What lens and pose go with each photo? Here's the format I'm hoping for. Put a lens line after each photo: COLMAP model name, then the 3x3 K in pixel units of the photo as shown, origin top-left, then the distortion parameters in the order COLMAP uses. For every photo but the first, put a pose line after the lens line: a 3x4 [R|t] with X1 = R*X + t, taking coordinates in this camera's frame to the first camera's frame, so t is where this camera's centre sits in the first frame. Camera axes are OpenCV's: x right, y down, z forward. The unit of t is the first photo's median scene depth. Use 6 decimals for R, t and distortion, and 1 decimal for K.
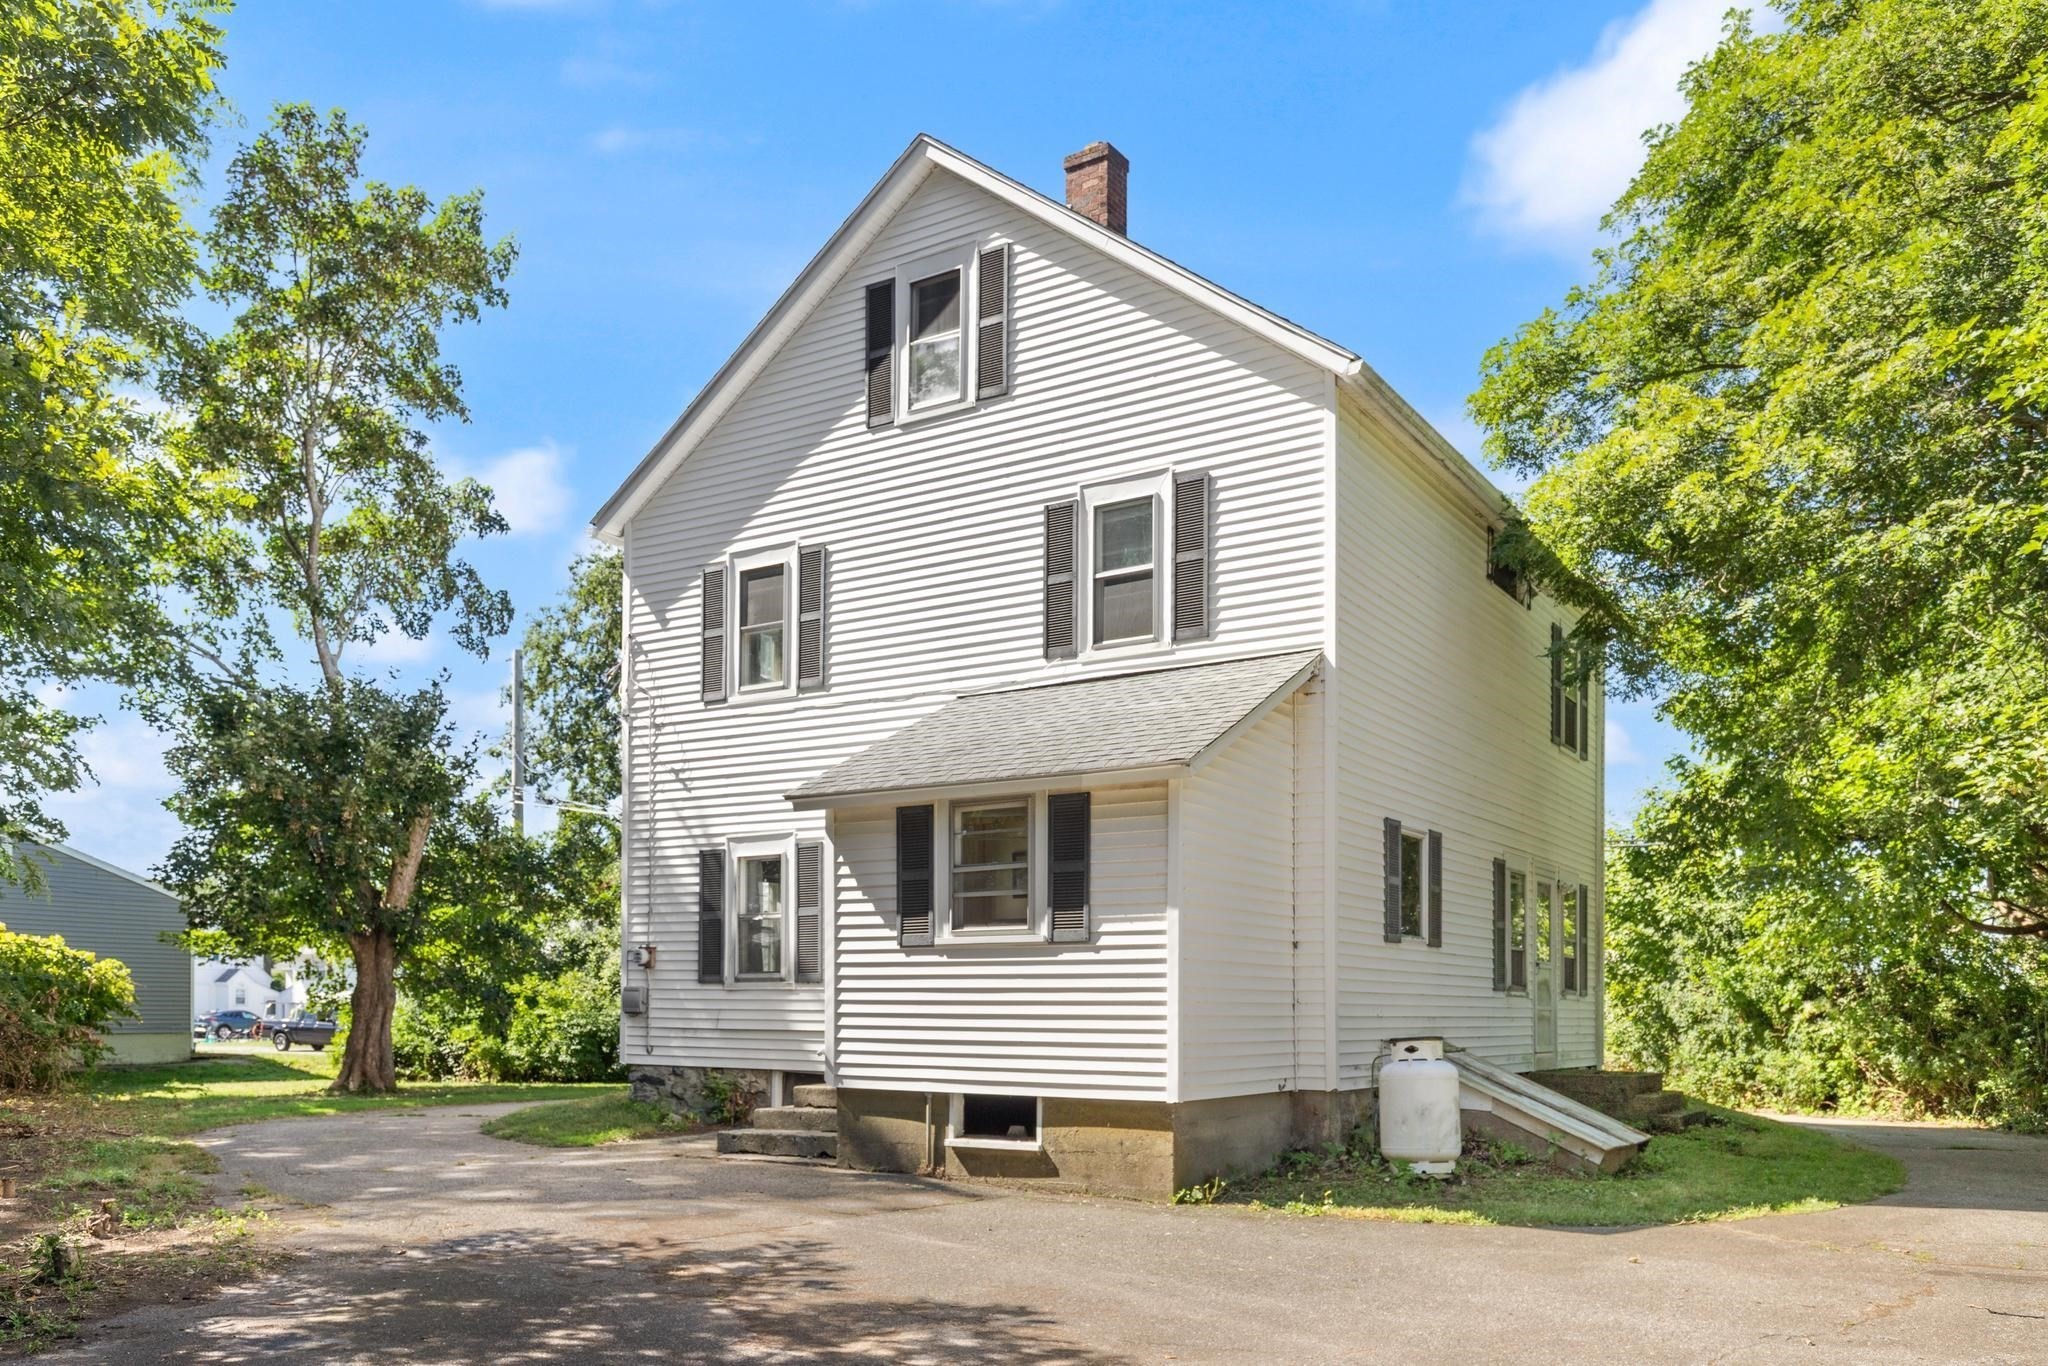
lens RADIAL K [[1533.4, 0, 1011.0], [0, 1533.4, 764.9], [0, 0, 1]] dist [0.007974, -0.008244]
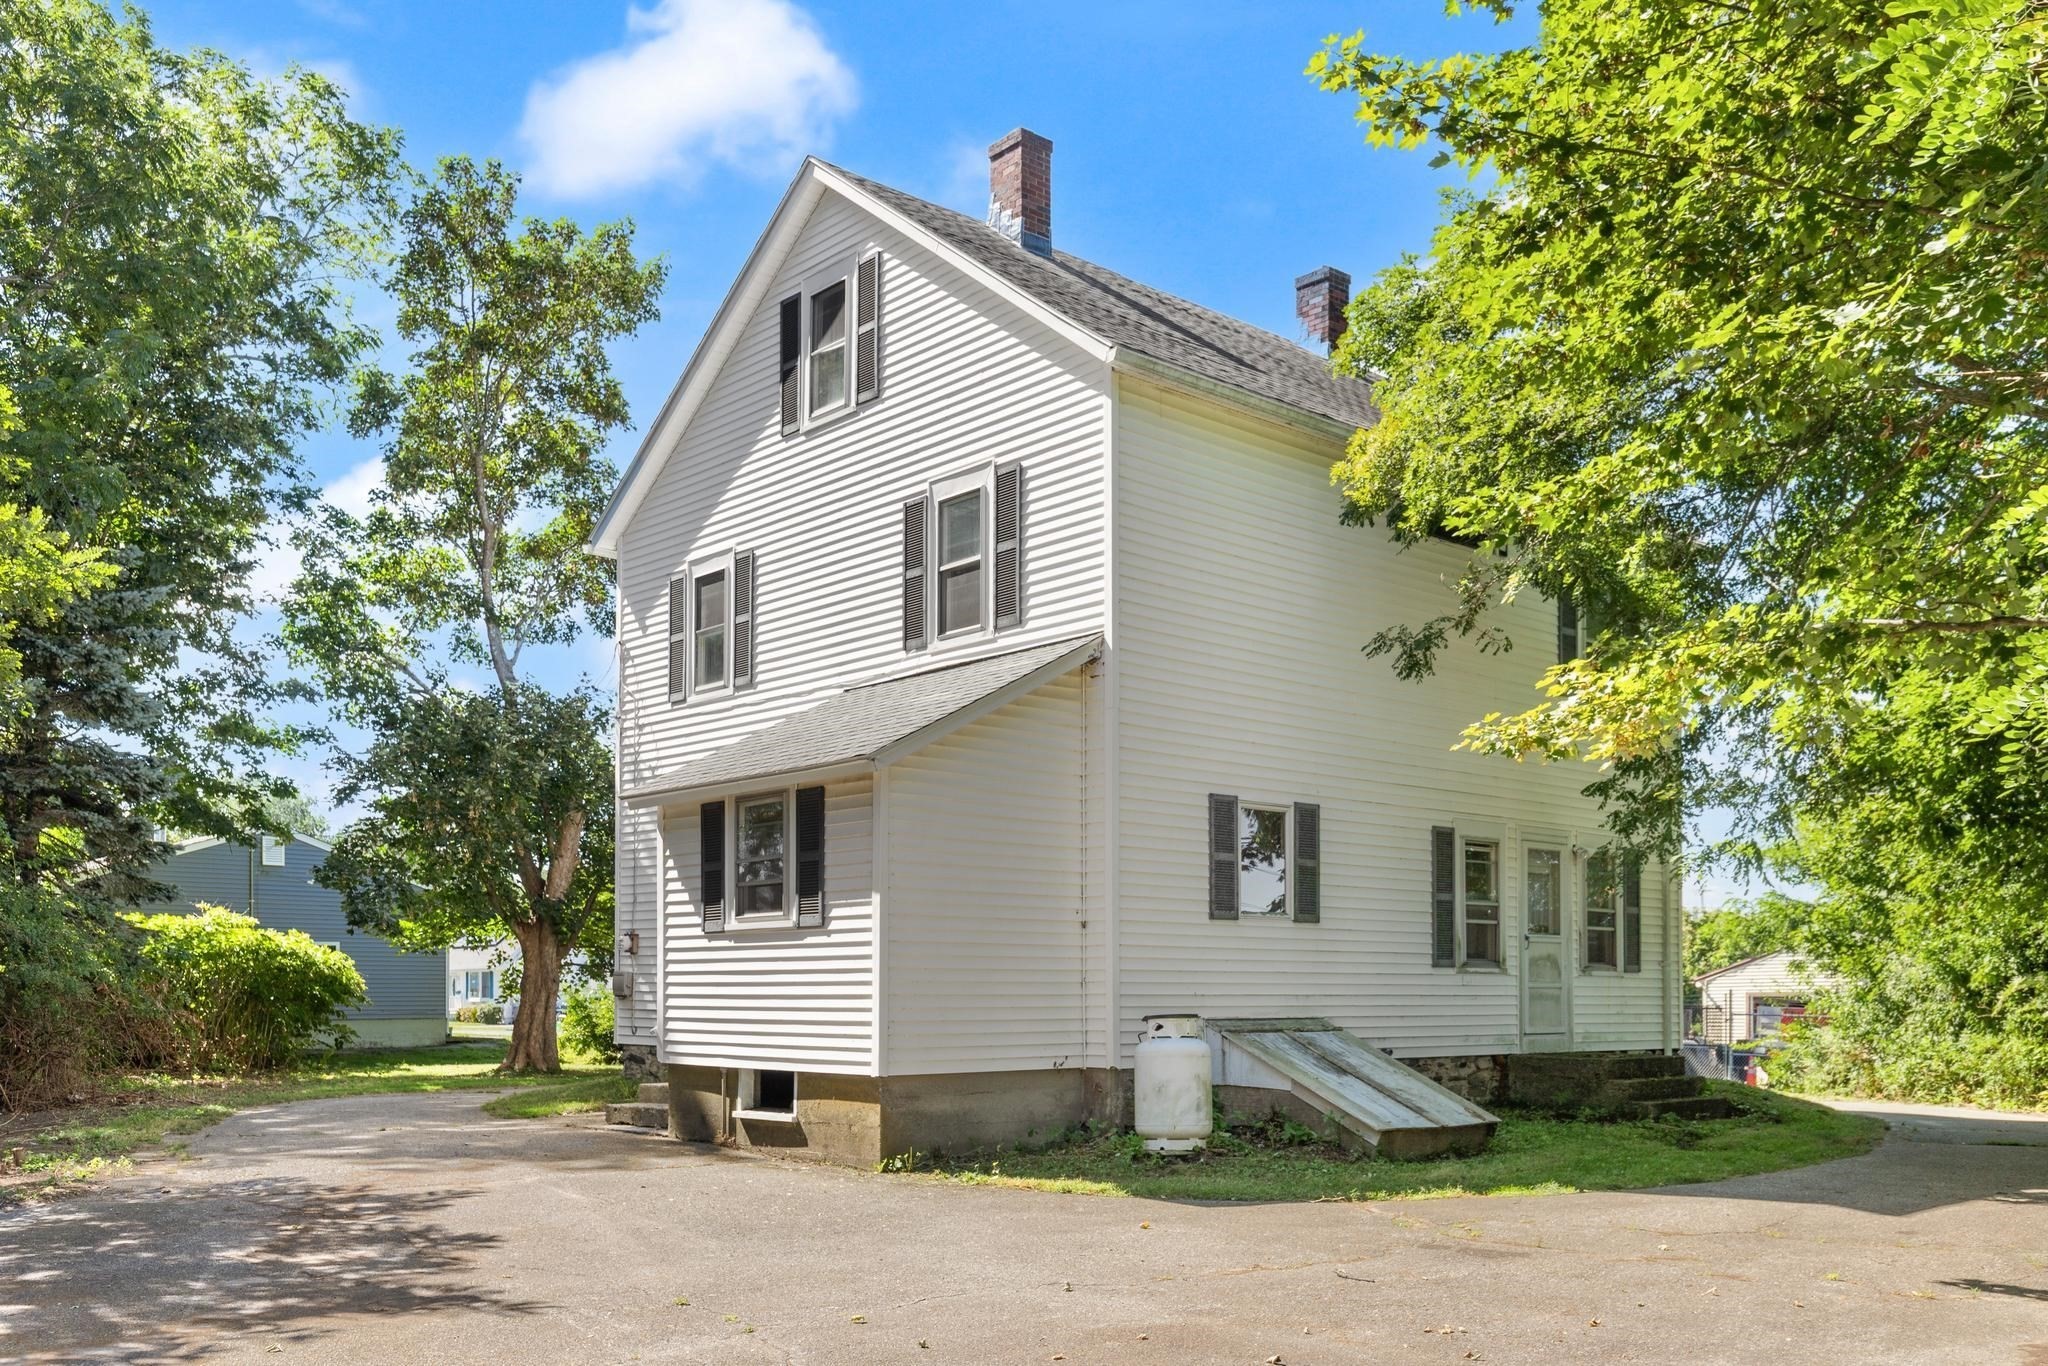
lens RADIAL K [[1707.8, 0, 1024.8], [0, 1707.8, 680.5], [0, 0, 1]] dist [0.002175, -0.014691]
pose [[0.963815, -0.053672, -0.261114, 0.401038], [0.047556, 0.998427, -0.029692, -0.011023], [0.262297, 0.016200, 0.964851, -0.092707]]
